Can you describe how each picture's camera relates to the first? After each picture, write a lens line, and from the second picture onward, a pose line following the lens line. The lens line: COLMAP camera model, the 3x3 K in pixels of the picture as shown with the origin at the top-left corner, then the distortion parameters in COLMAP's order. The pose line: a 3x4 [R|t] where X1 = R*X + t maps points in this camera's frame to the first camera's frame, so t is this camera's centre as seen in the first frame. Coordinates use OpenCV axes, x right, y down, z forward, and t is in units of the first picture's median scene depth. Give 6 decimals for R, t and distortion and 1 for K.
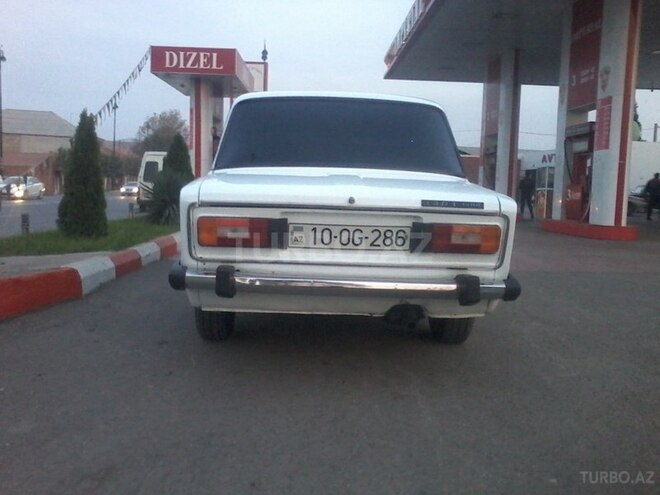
lens RADIAL K [[634.5, 0, 330.0], [0, 634.5, 247.5], [0, 0, 1]] dist [-0.058939, 0.129371]
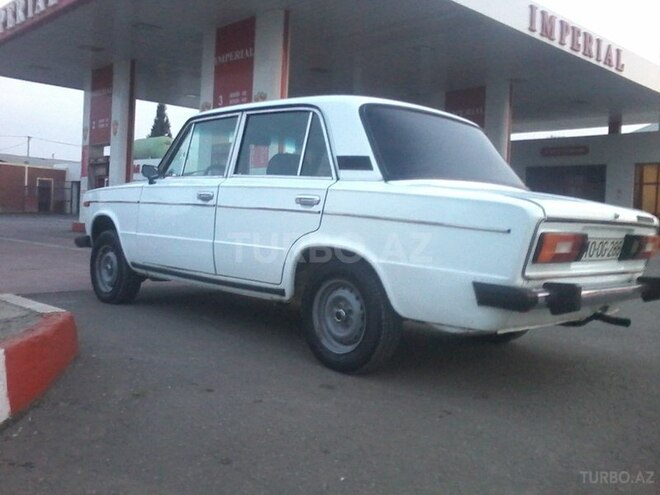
lens RADIAL K [[634.5, 0, 330.0], [0, 634.5, 247.5], [0, 0, 1]] dist [-0.058939, 0.129371]
pose [[0.770203, -0.031425, 0.637024, -1.007210], [0.043706, 0.999038, -0.003560, -0.035112], [-0.636300, 0.030584, 0.770836, 0.449010]]
